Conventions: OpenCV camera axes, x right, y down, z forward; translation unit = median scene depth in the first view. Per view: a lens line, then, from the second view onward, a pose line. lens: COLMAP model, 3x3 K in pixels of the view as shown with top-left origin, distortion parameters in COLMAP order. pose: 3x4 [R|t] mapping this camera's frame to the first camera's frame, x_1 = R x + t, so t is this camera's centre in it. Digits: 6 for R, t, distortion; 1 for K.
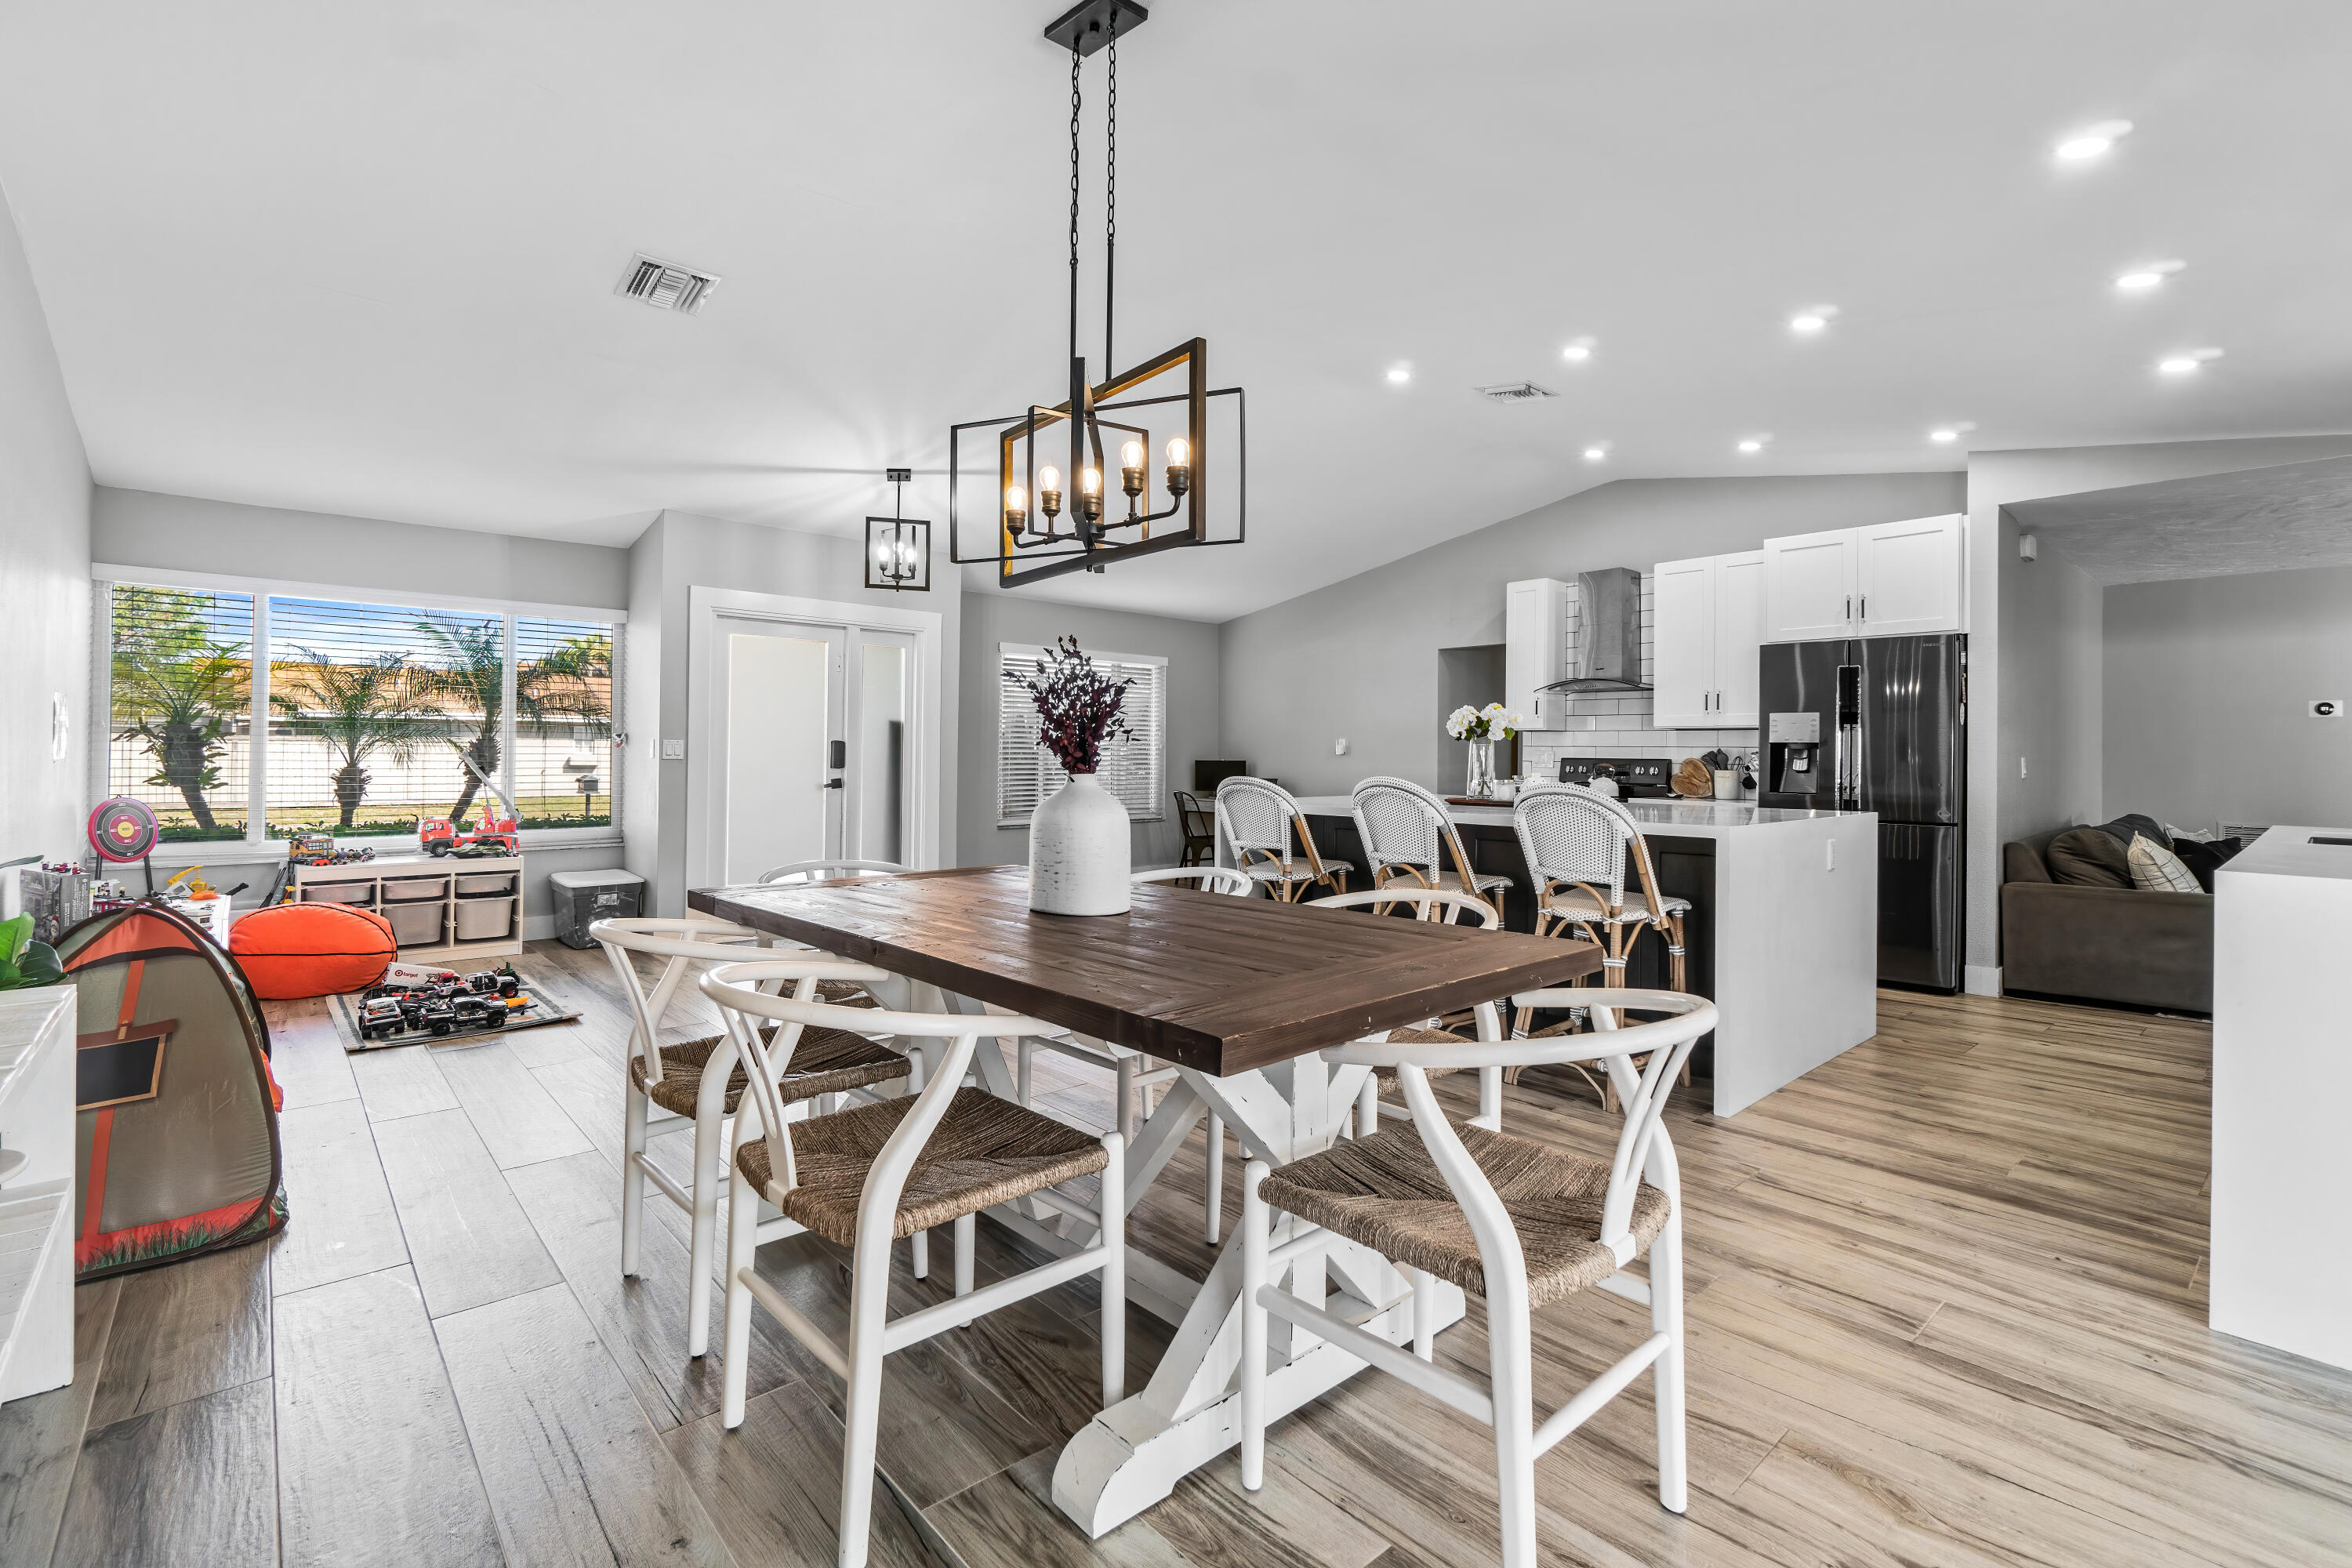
lens RADIAL K [[1058.3, 0, 1163.6], [0, 1058.3, 744.7], [0, 0, 1]] dist [-0.002233, -0.000485]
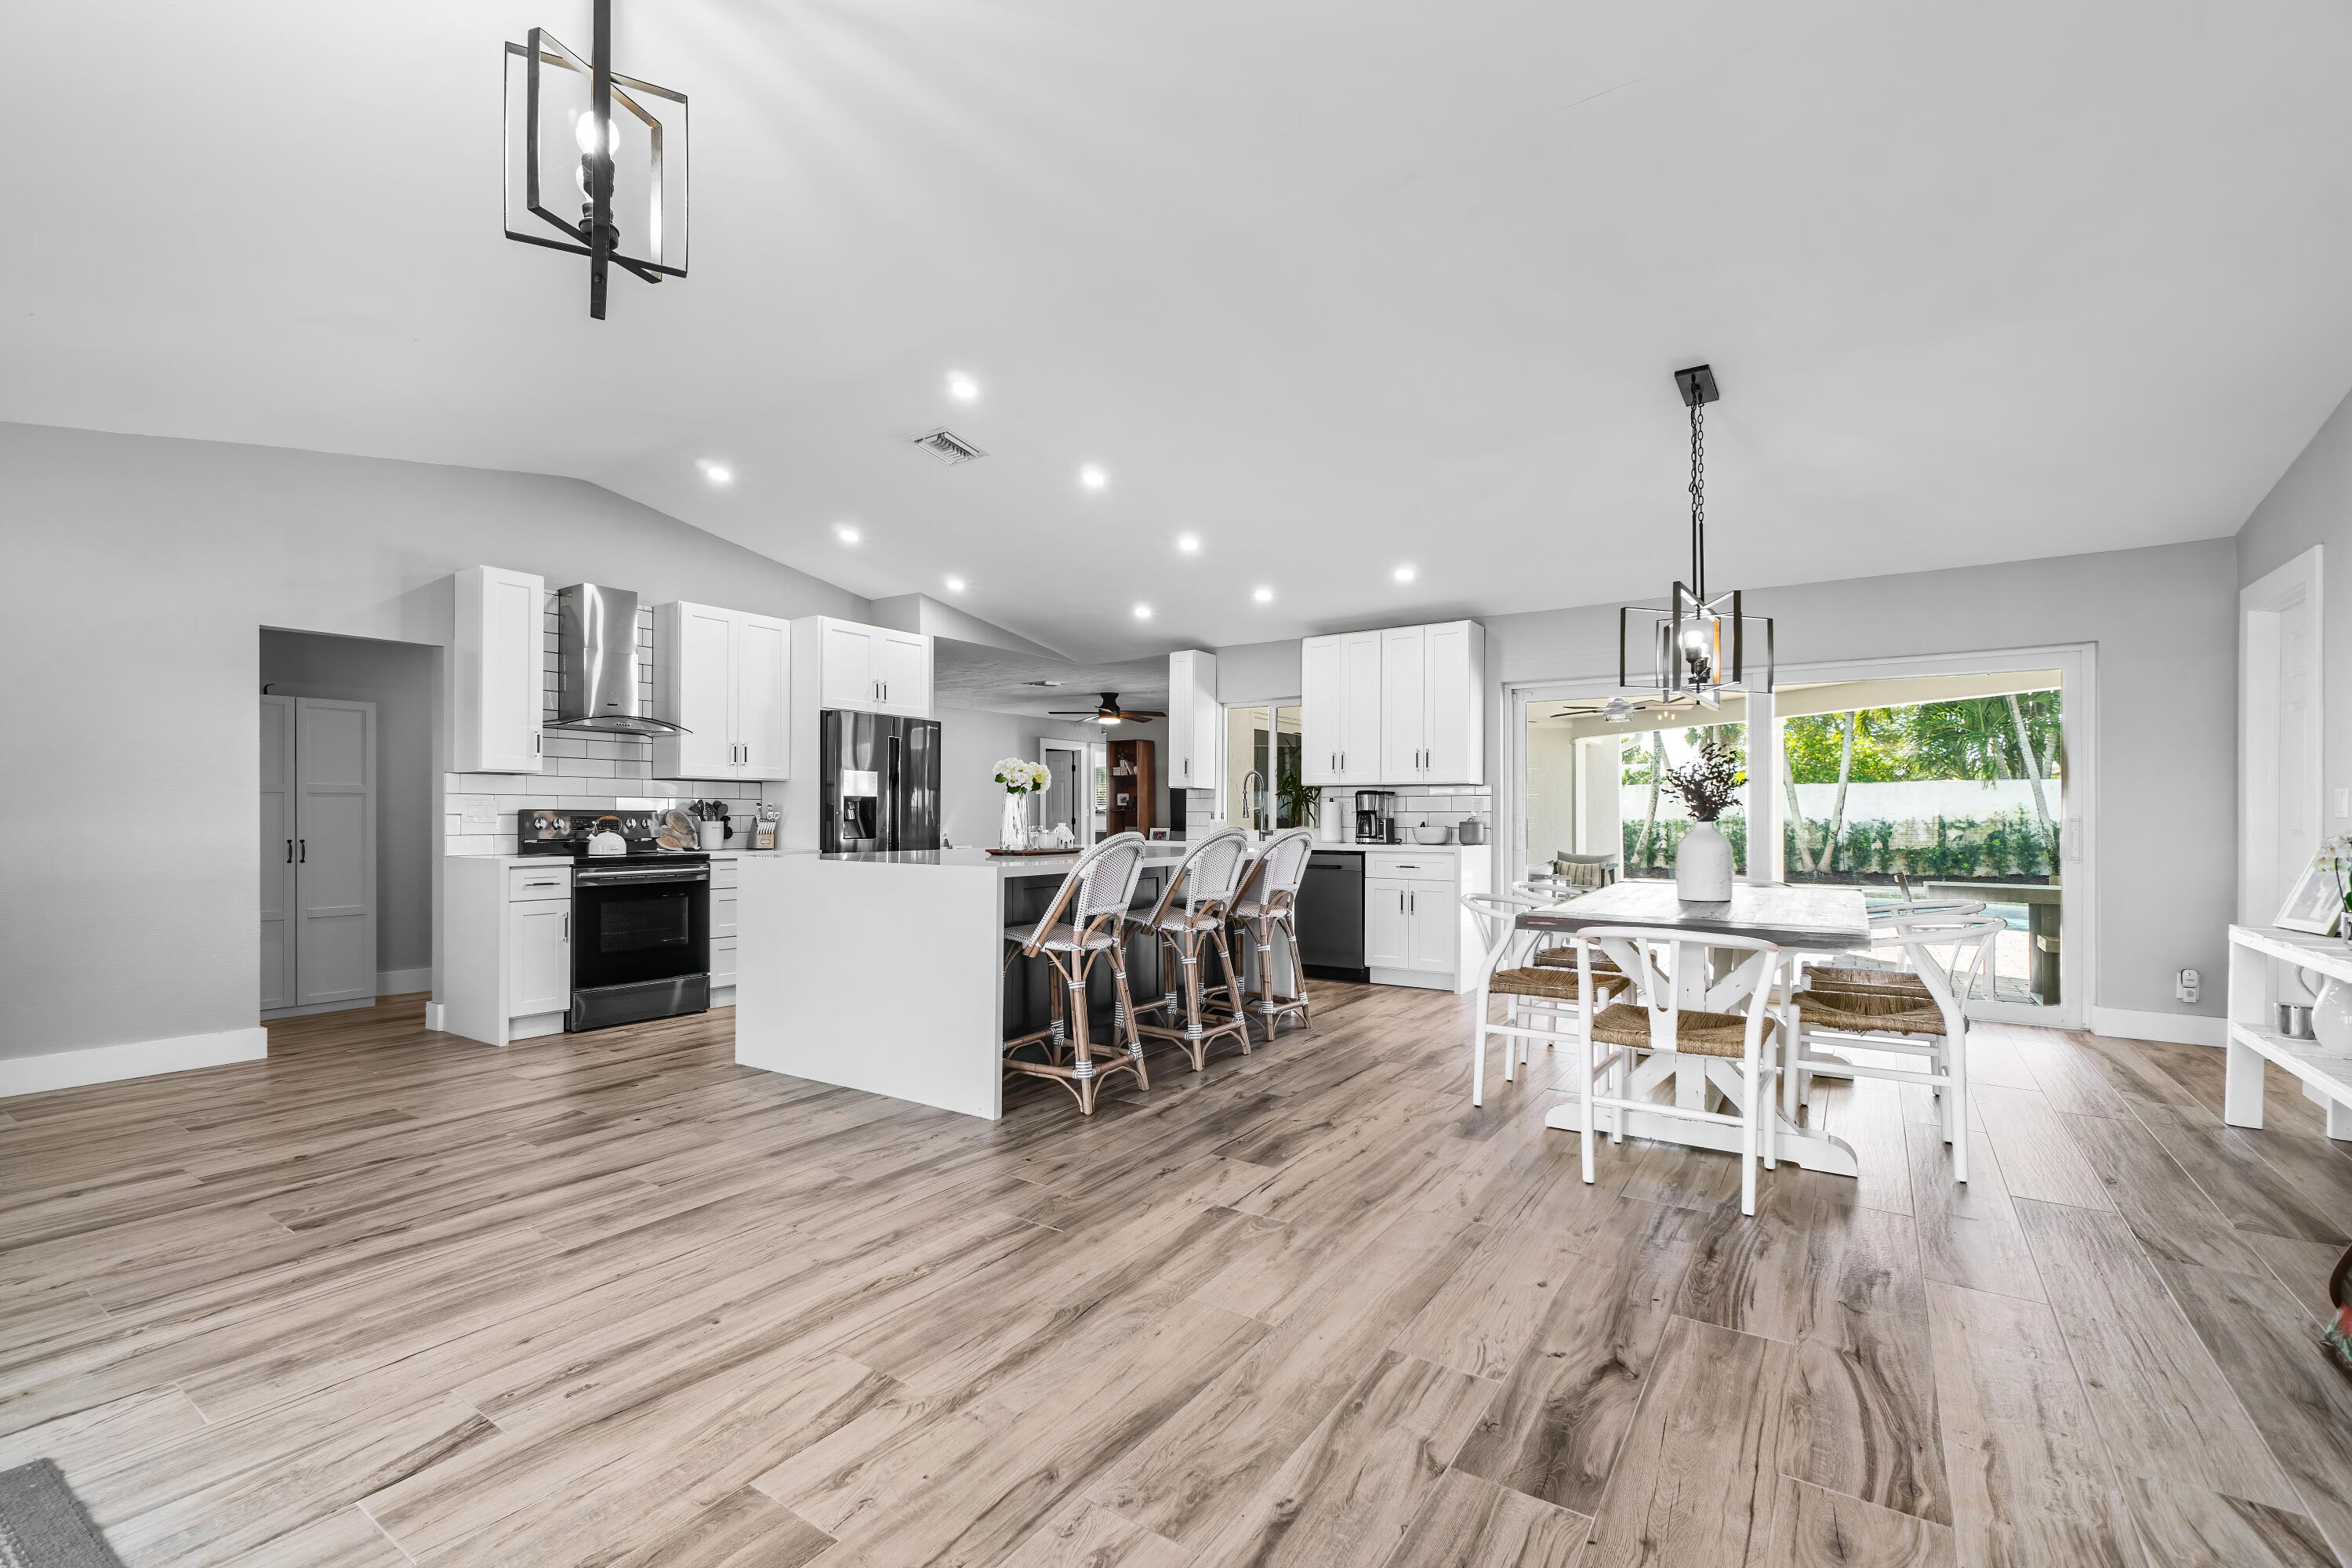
lens RADIAL K [[1037.6, 0, 1168.0], [0, 1037.6, 807.0], [0, 0, 1]] dist [-0.002977, 0.000242]
pose [[-0.242718, -0.000215, 0.970097, -1.173237], [-0.008587, 0.999961, -0.001927, 0.017926], [-0.970059, -0.008797, -0.242710, 1.783355]]
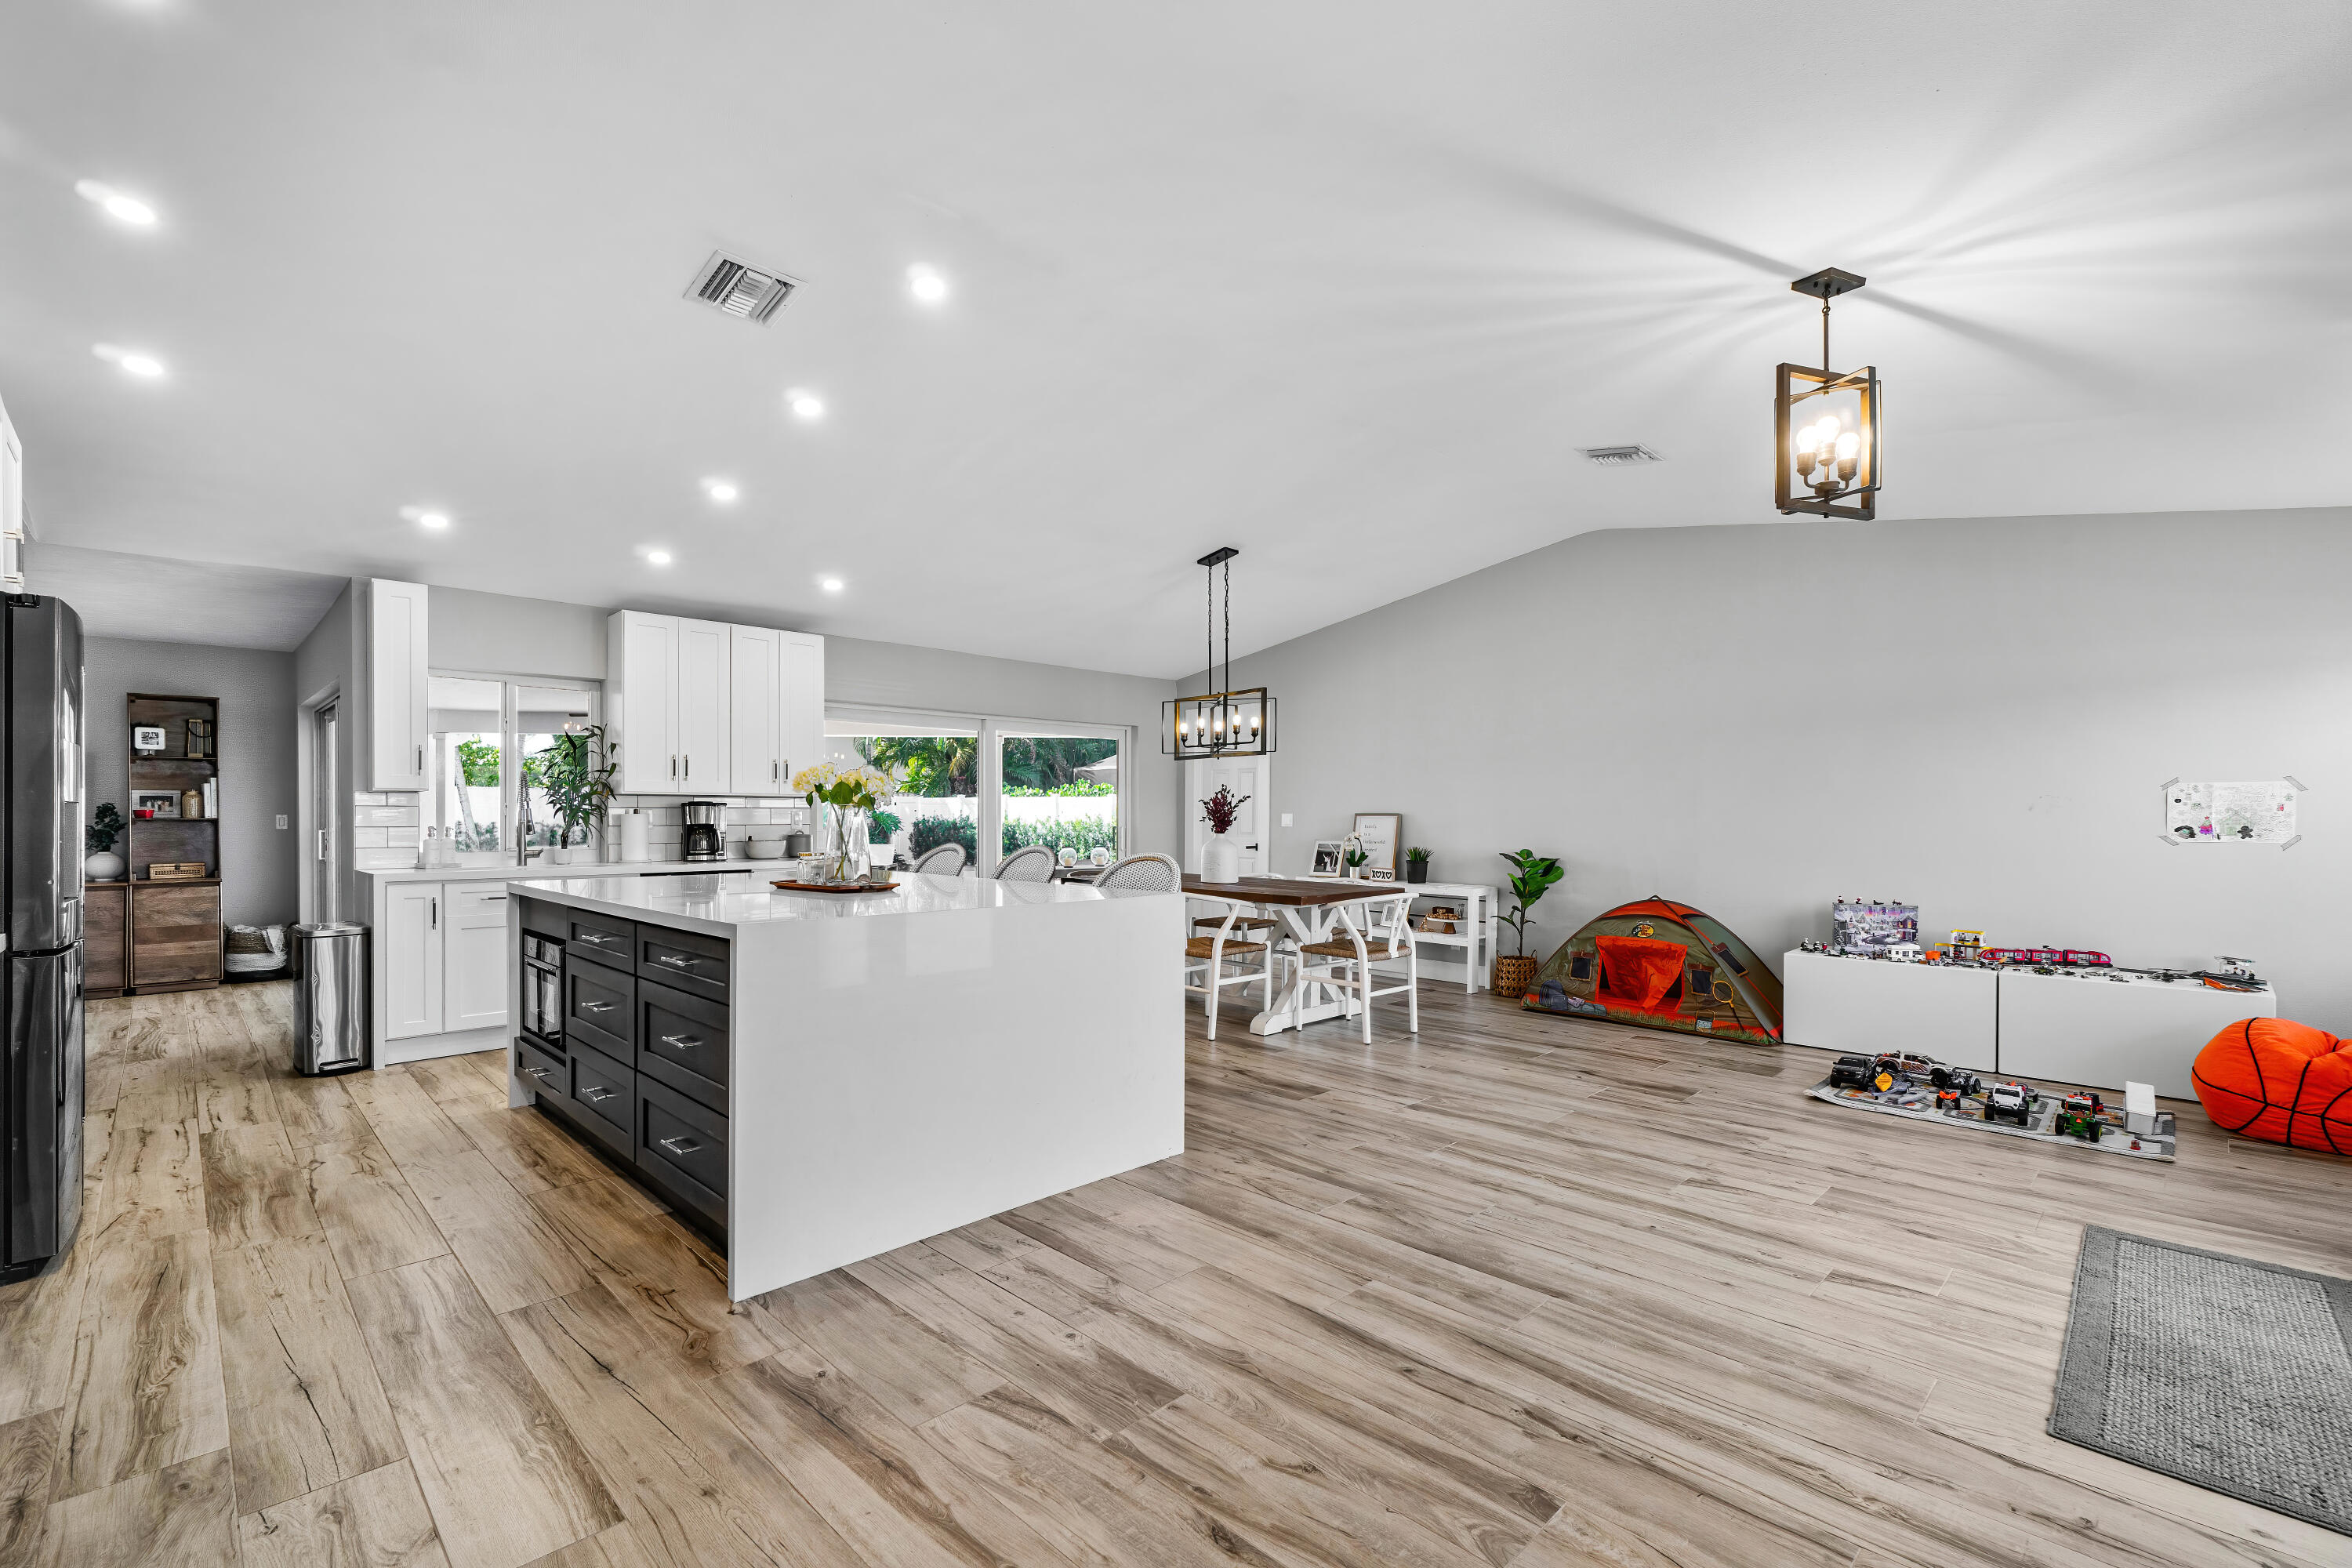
lens RADIAL K [[1029.8, 0, 1180.2], [0, 1029.8, 827.7], [0, 0, 1]] dist [-0.006341, 0.000712]
pose [[-0.997981, -0.009210, -0.062835, 0.164547], [-0.009578, 0.999939, 0.005558, 0.004451], [0.062780, 0.006148, -0.998008, 2.884662]]
